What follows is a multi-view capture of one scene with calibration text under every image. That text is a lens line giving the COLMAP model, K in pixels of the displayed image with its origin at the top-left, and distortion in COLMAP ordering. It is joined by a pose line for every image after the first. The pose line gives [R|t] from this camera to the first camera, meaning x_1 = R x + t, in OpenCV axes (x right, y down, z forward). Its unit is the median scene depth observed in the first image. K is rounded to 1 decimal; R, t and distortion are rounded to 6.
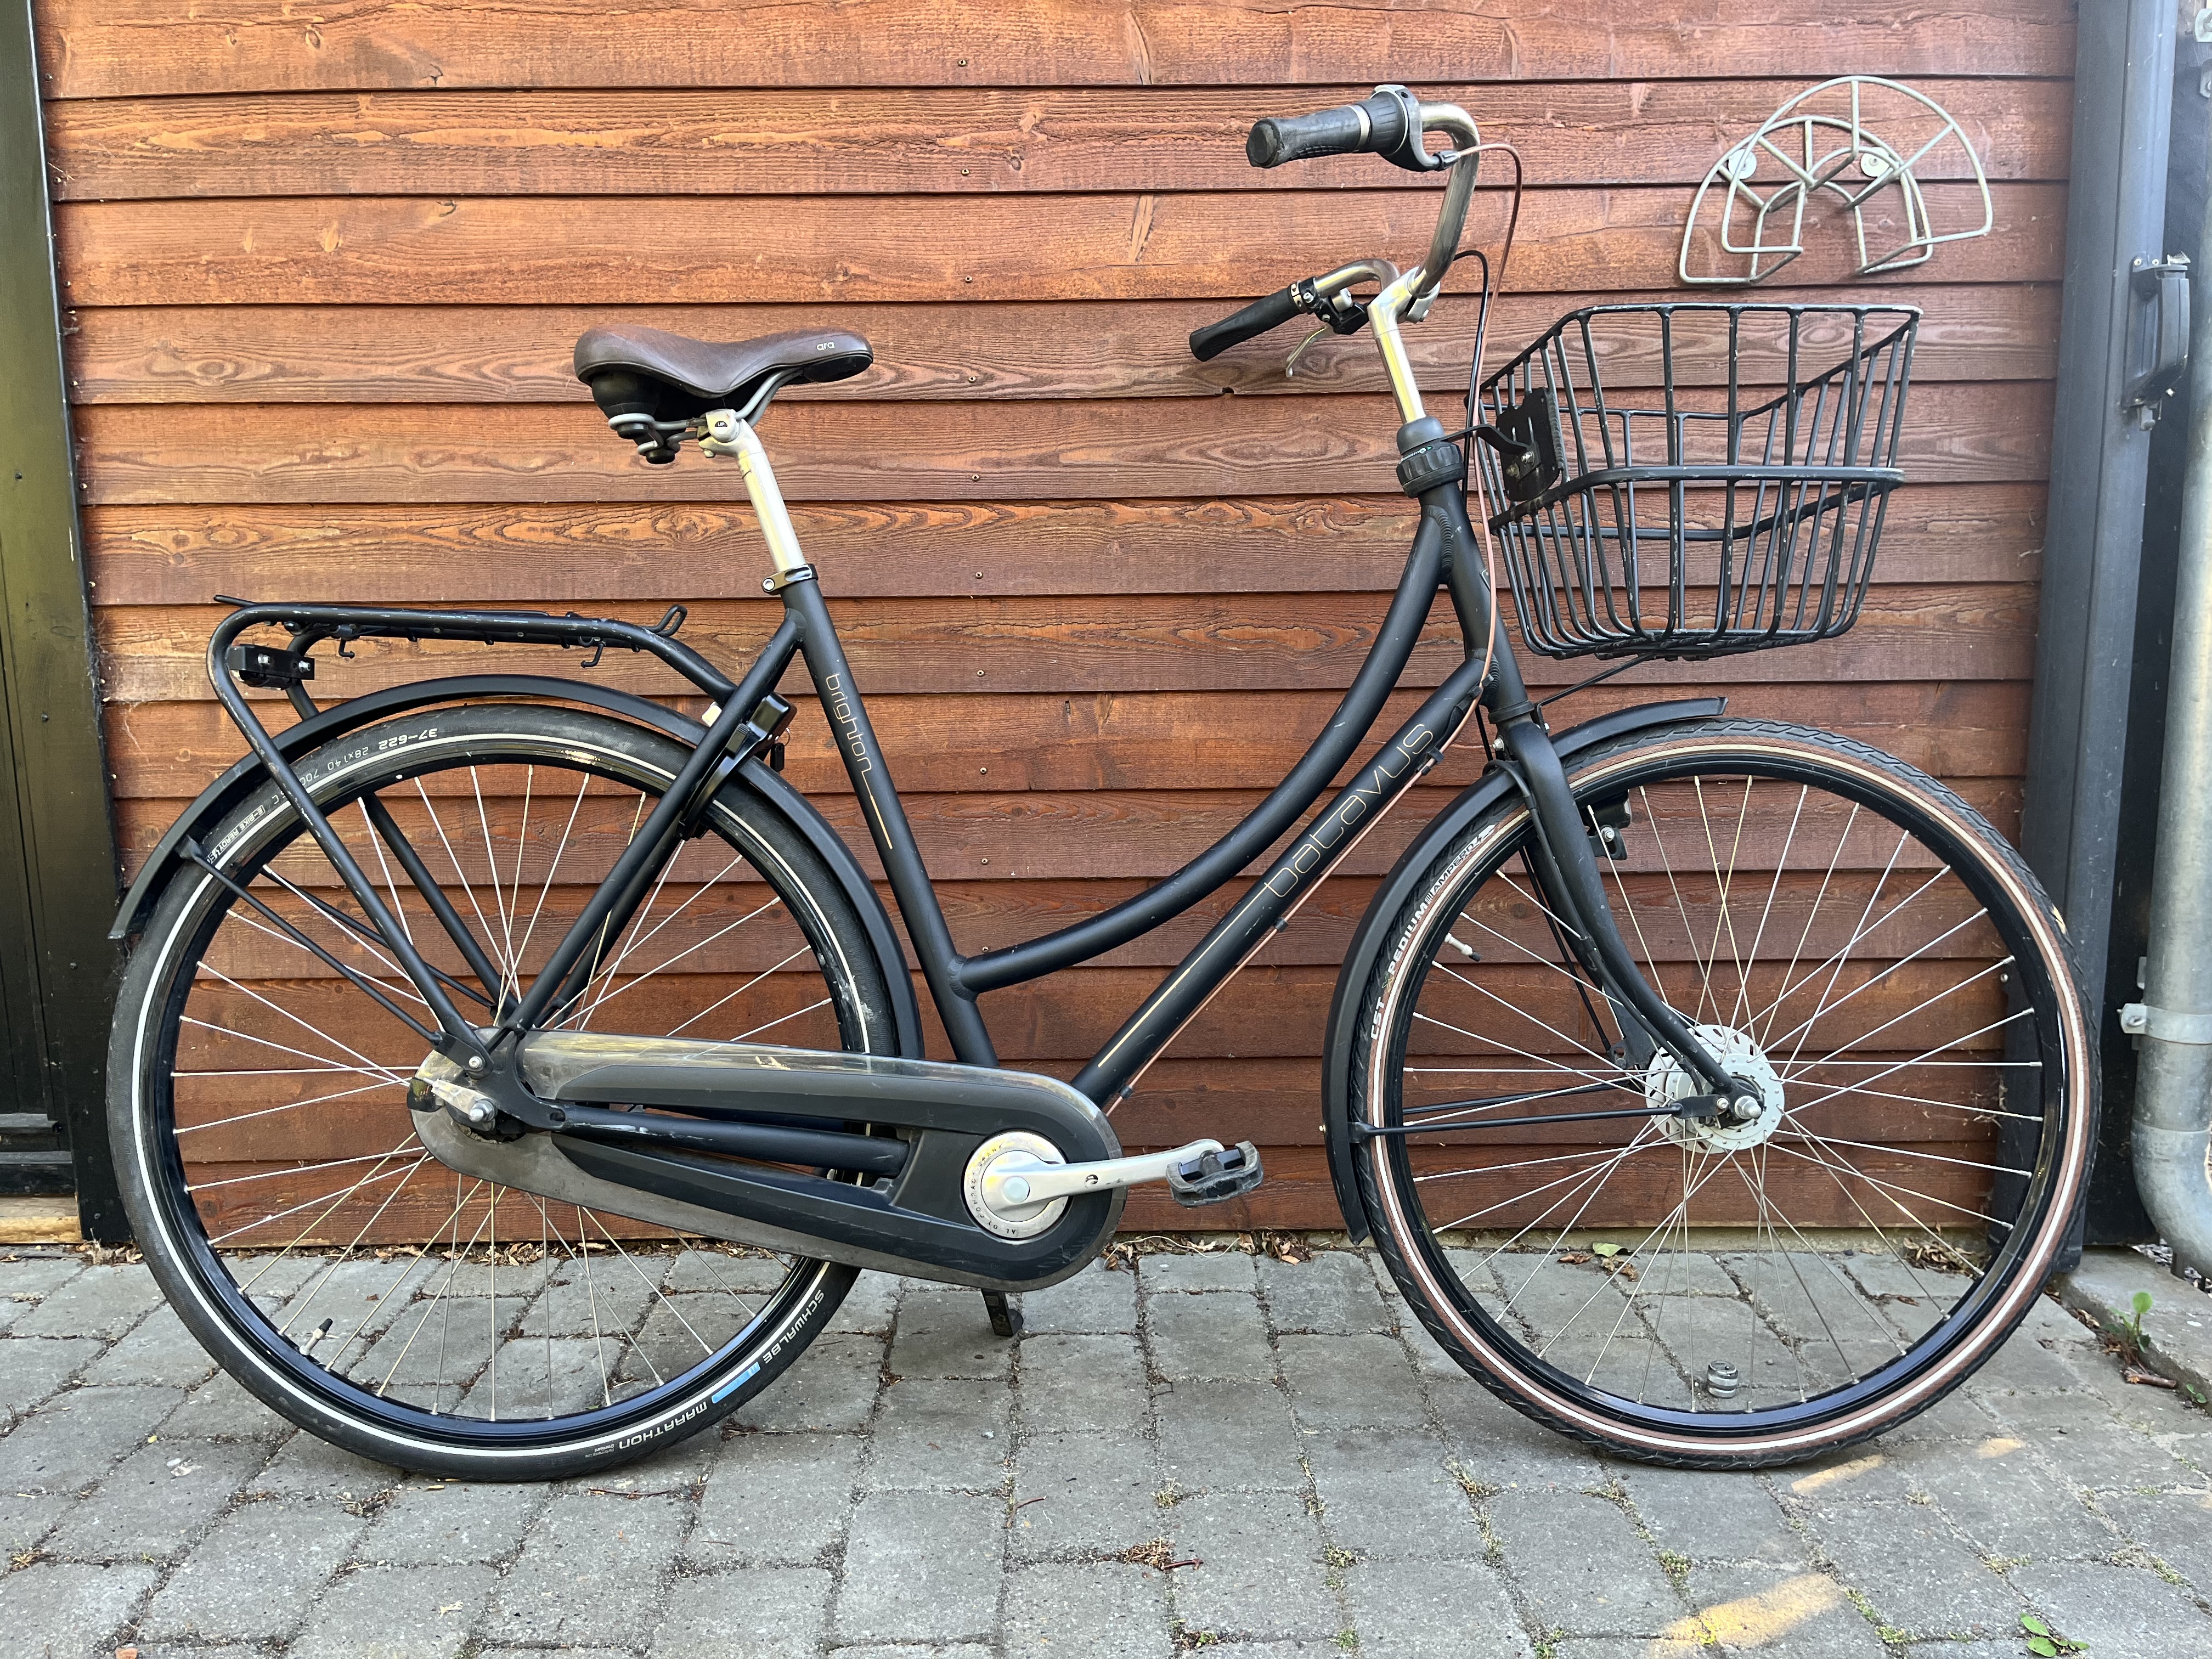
lens RADIAL K [[1709.2, 0, 1100.7], [0, 1709.2, 836.7], [0, 0, 1]] dist [0.046028, -0.064998]
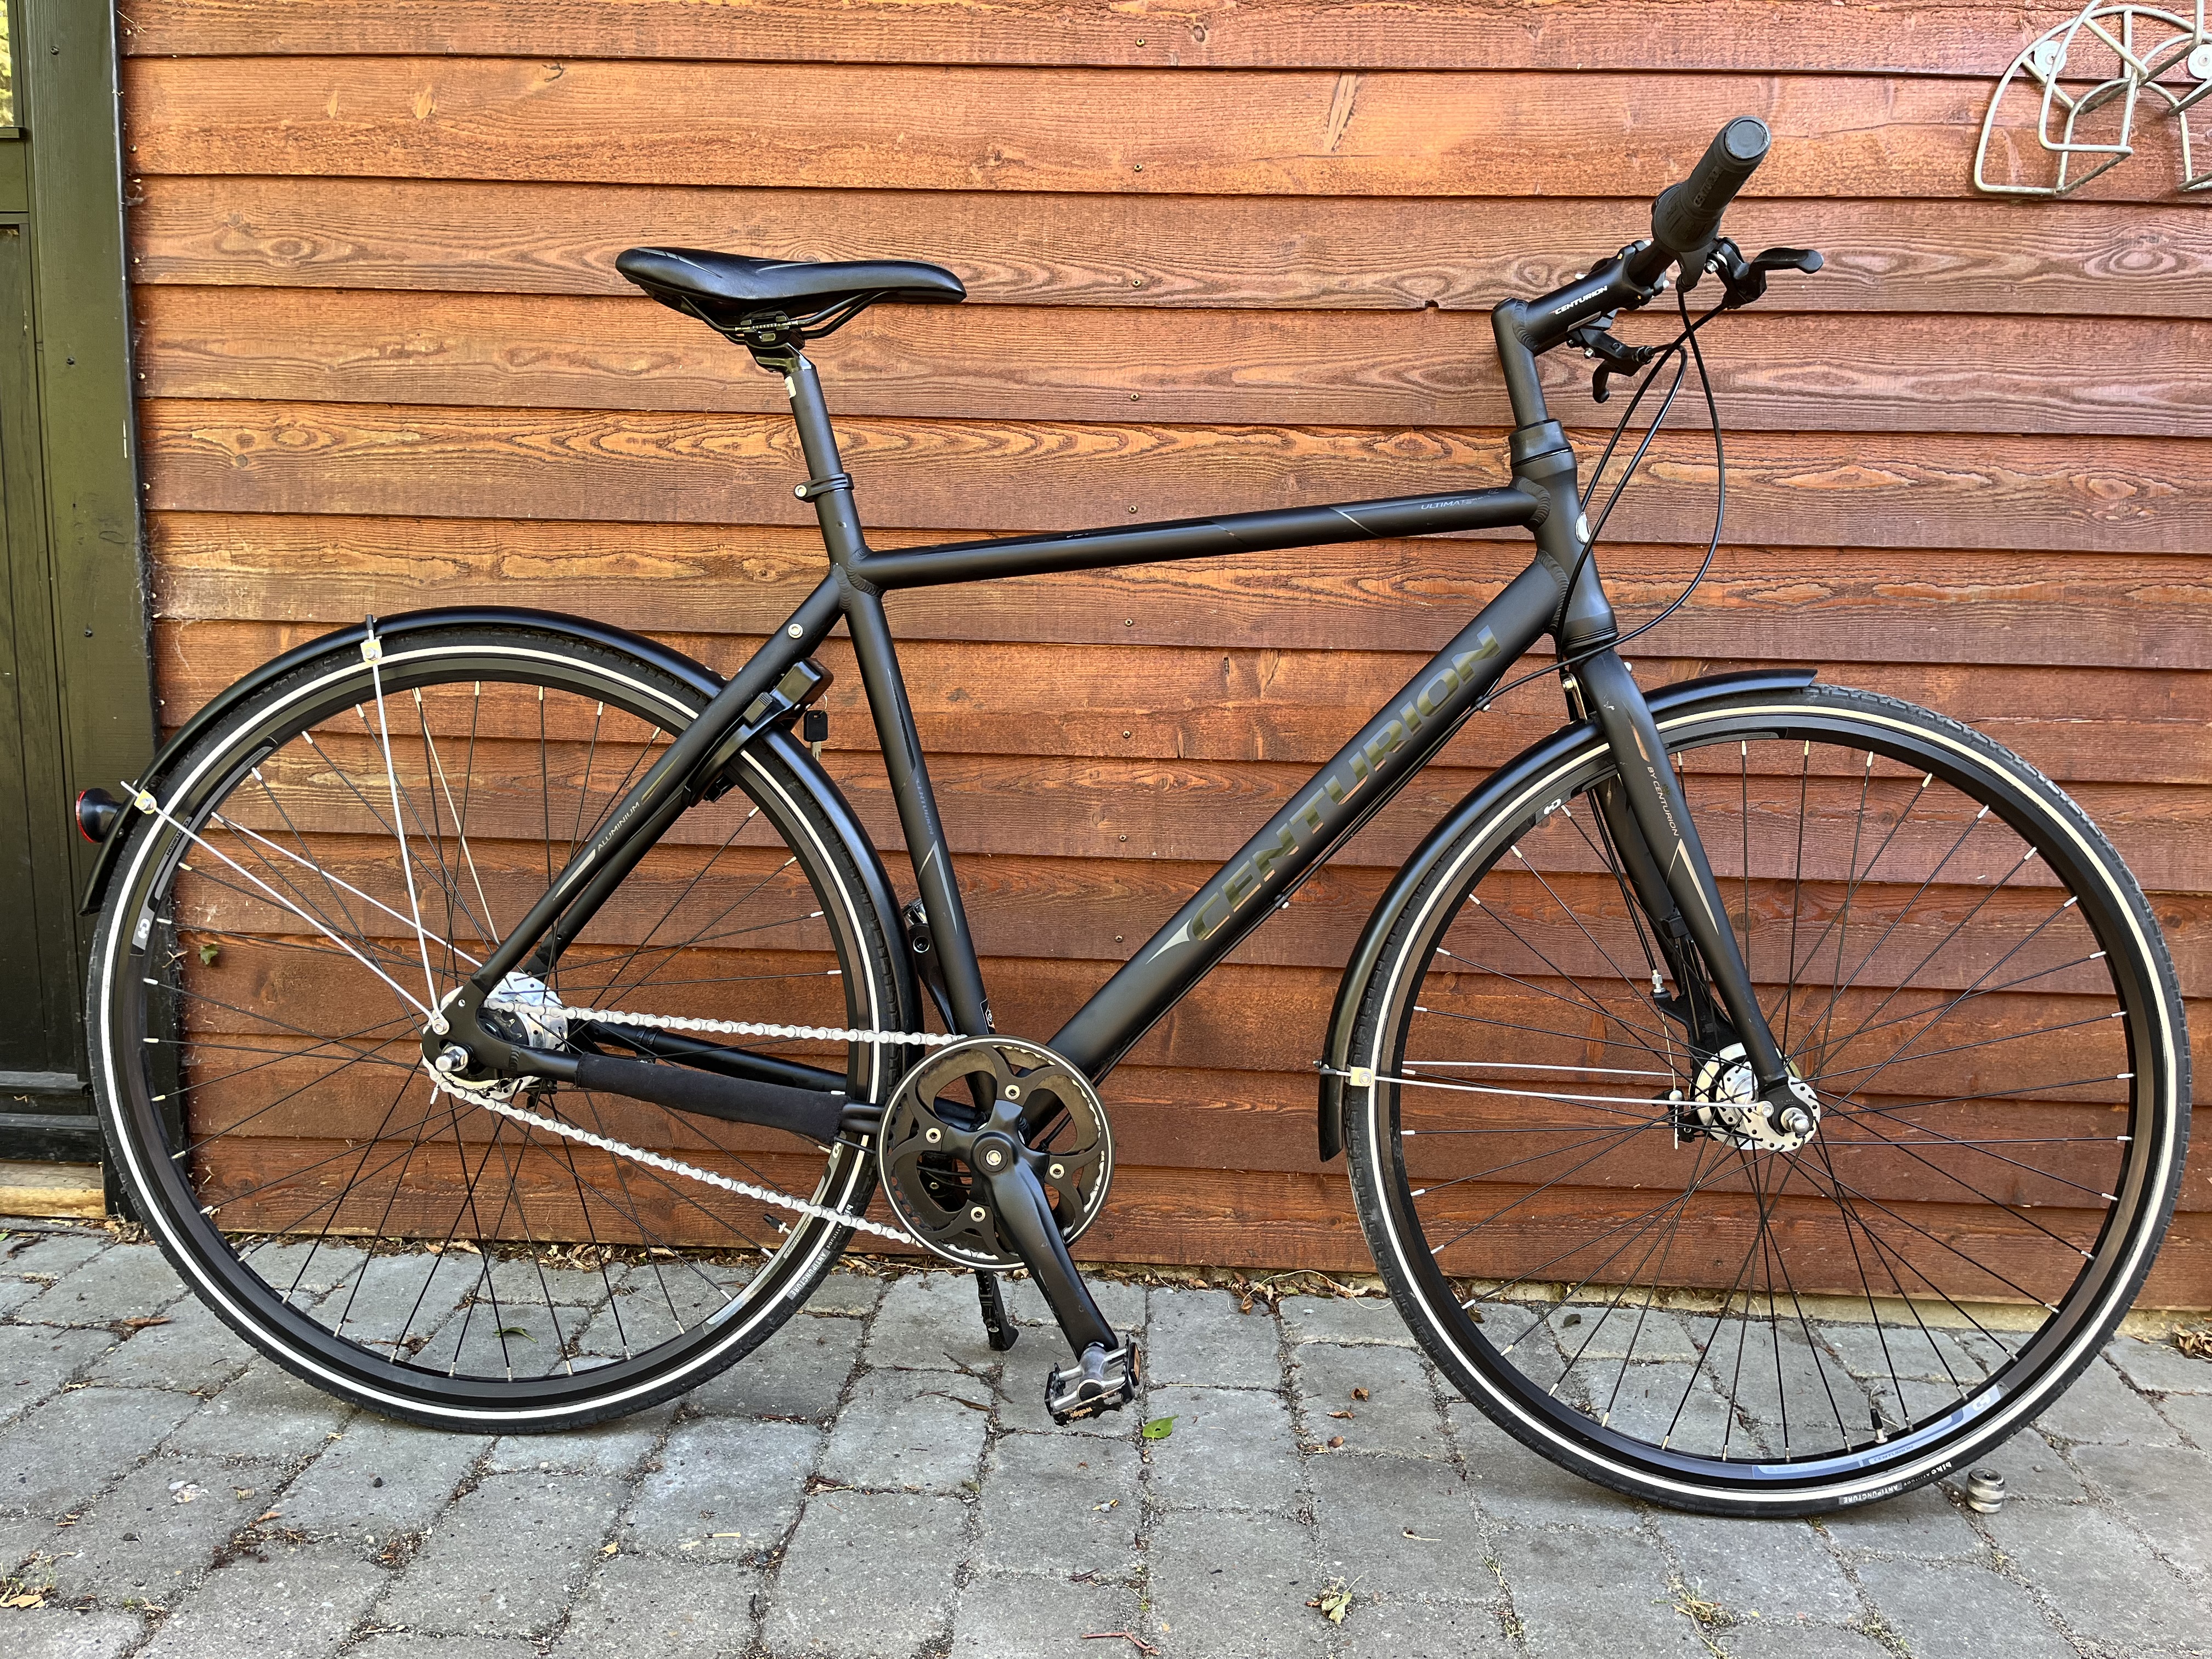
lens RADIAL K [[1709.2, 0, 1100.9], [0, 1709.2, 830.6], [0, 0, 1]] dist [0.046028, -0.064998]
pose [[0.998006, 0.041901, -0.047215, -0.040165], [-0.042185, 0.999097, -0.005043, 0.016405], [0.046961, 0.007025, 0.998872, 0.130281]]
